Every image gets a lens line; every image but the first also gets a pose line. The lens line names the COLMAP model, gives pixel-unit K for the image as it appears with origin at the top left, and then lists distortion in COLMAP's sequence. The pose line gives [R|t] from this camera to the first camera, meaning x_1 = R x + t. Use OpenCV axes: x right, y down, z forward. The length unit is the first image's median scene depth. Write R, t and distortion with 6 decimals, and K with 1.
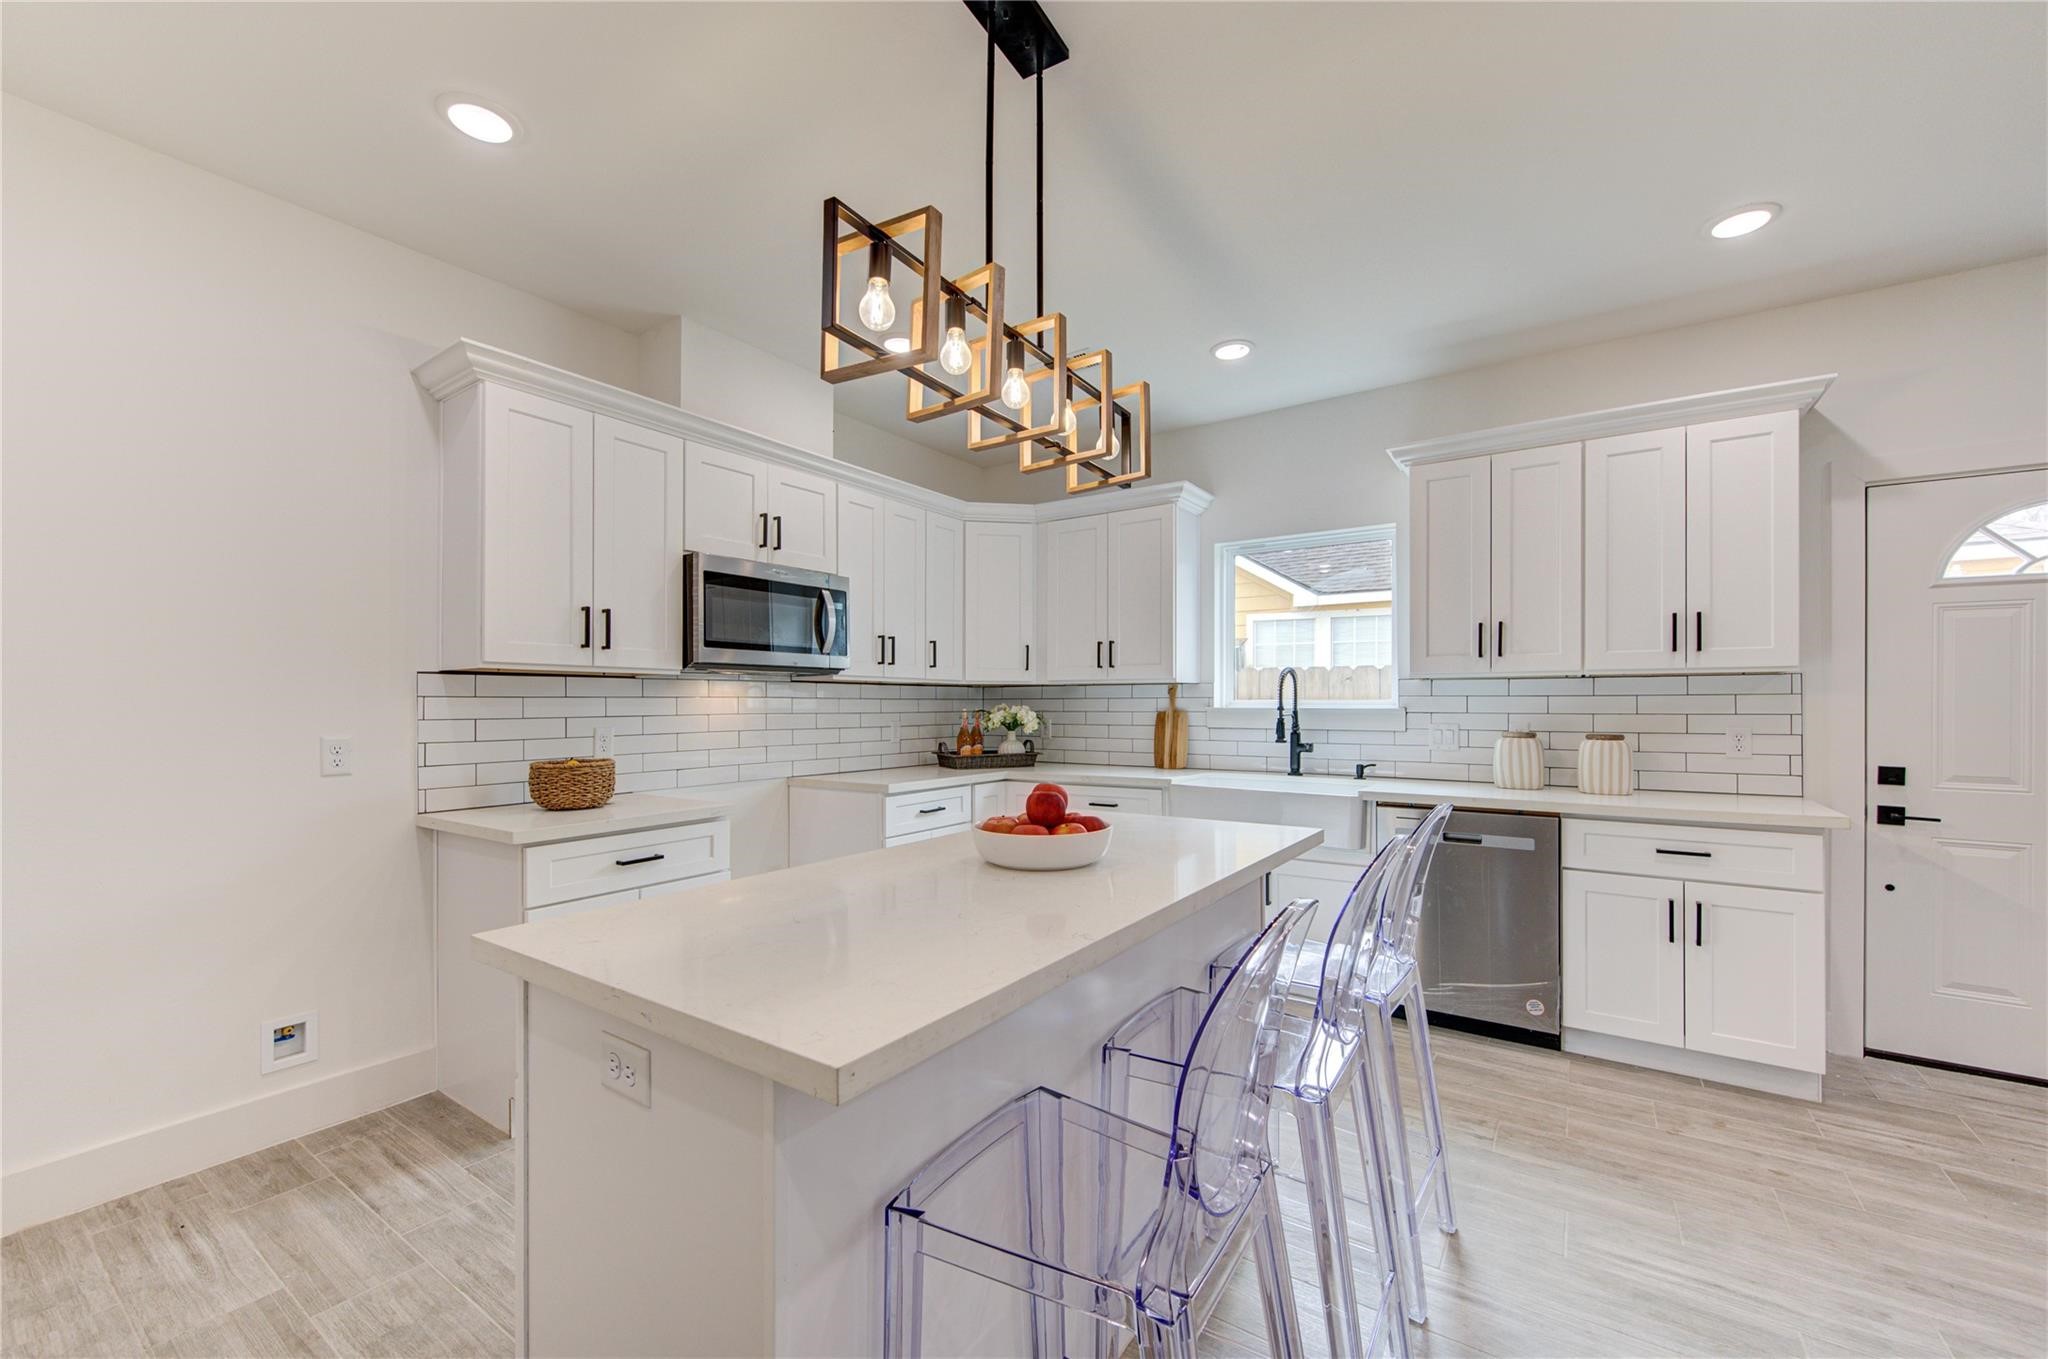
lens RADIAL K [[797.1, 0, 1021.2], [0, 797.1, 693.0], [0, 0, 1]] dist [0.016268, 0.000237]
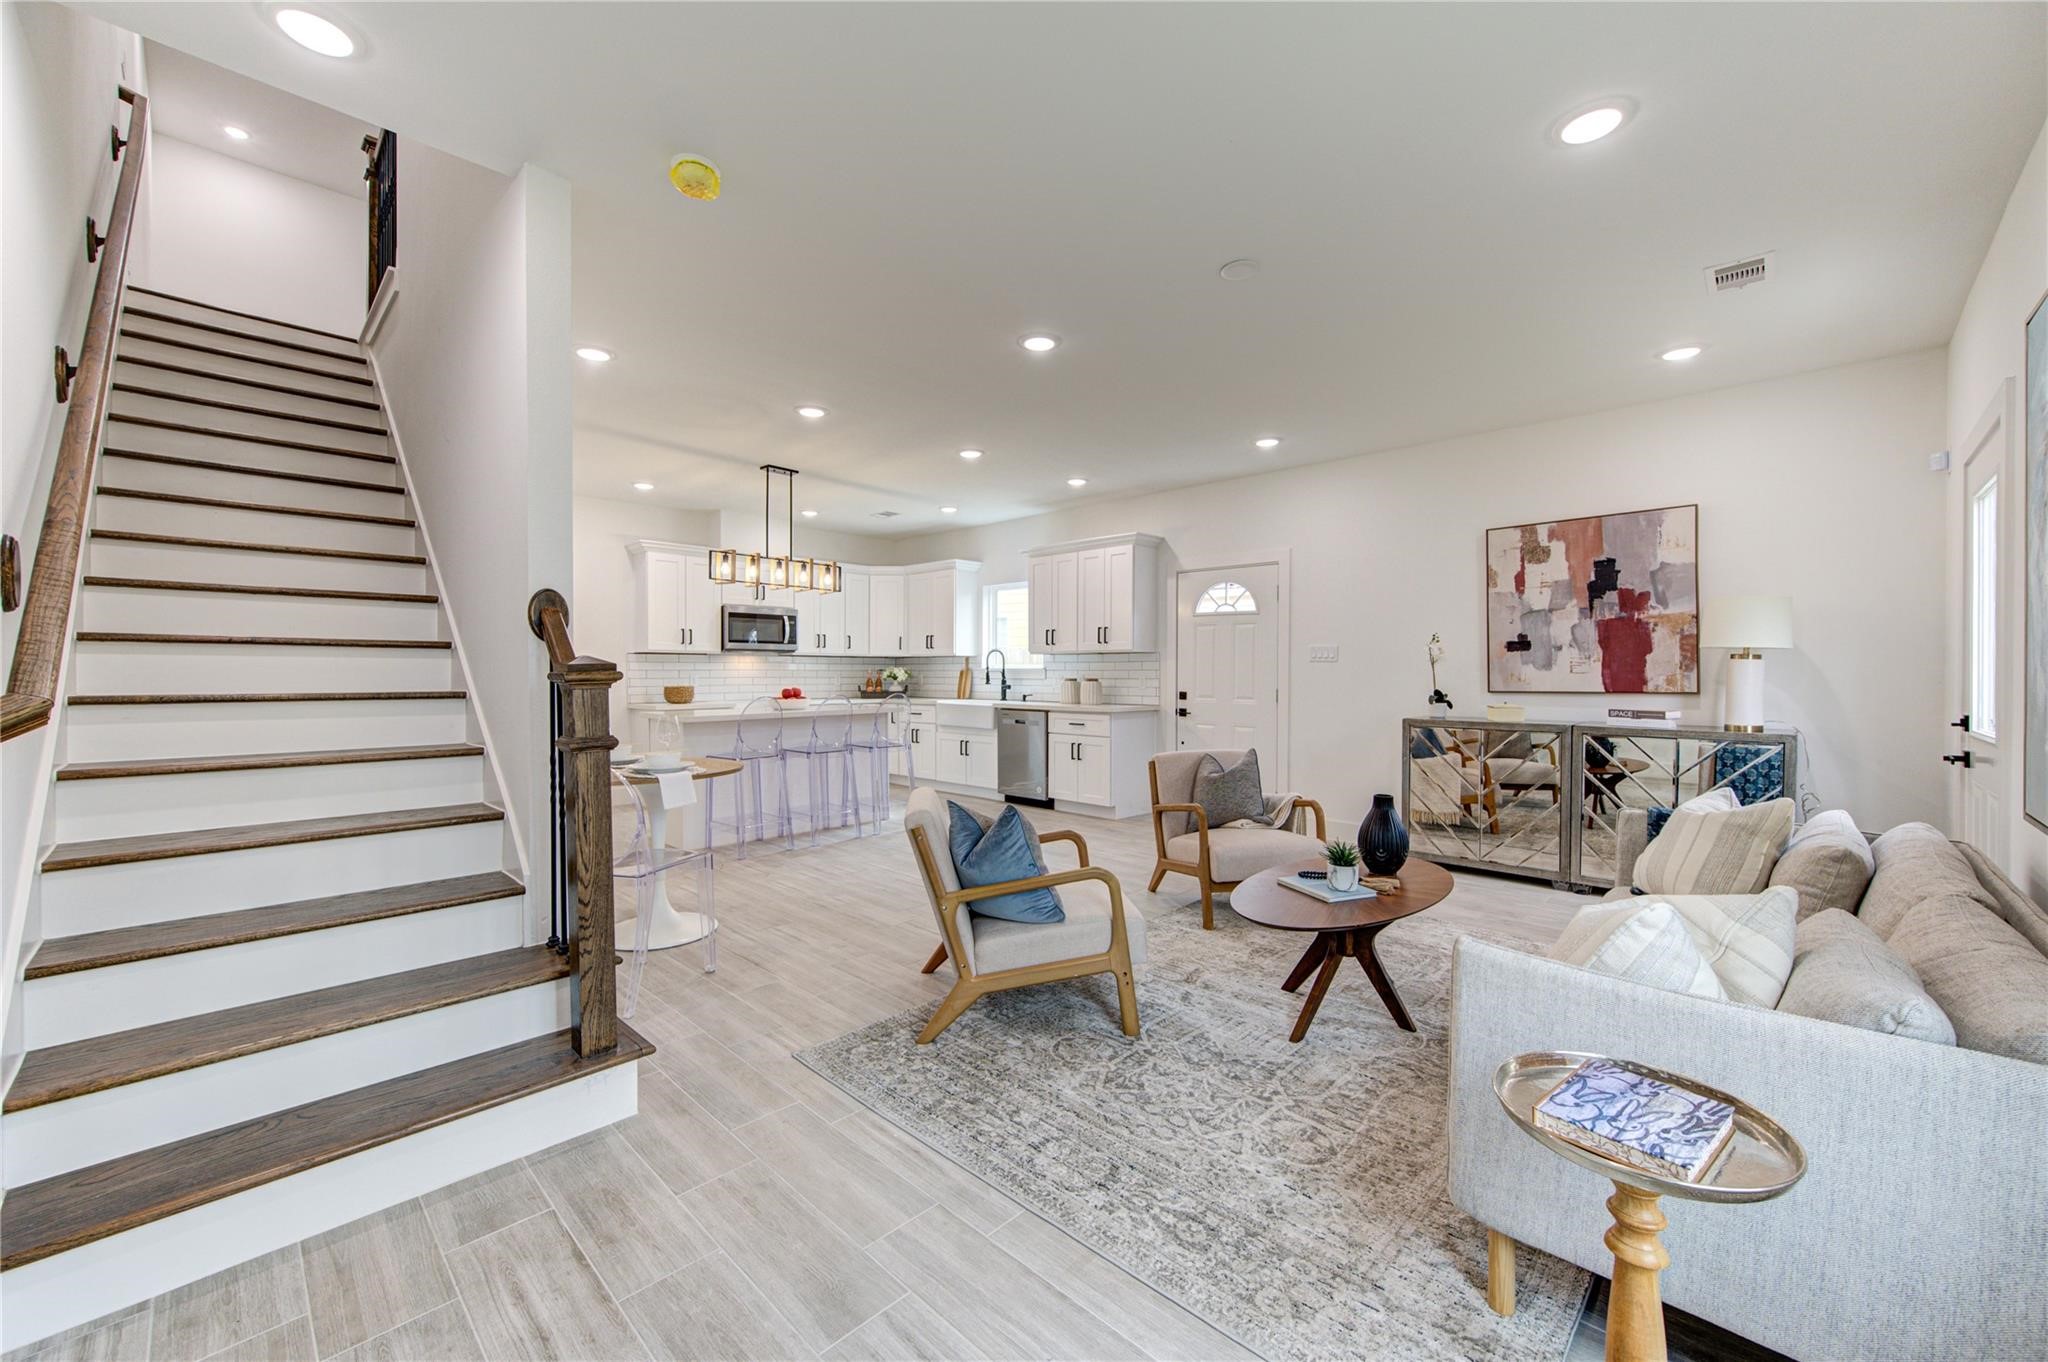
lens RADIAL K [[797.1, 0, 1024.6], [0, 797.1, 676.3], [0, 0, 1]] dist [0.016268, 0.000237]
pose [[0.983152, 0.003471, -0.182756, 0.878794], [-0.000233, 0.999843, 0.017739, 0.003306], [0.182789, -0.017398, 0.982998, -1.169902]]
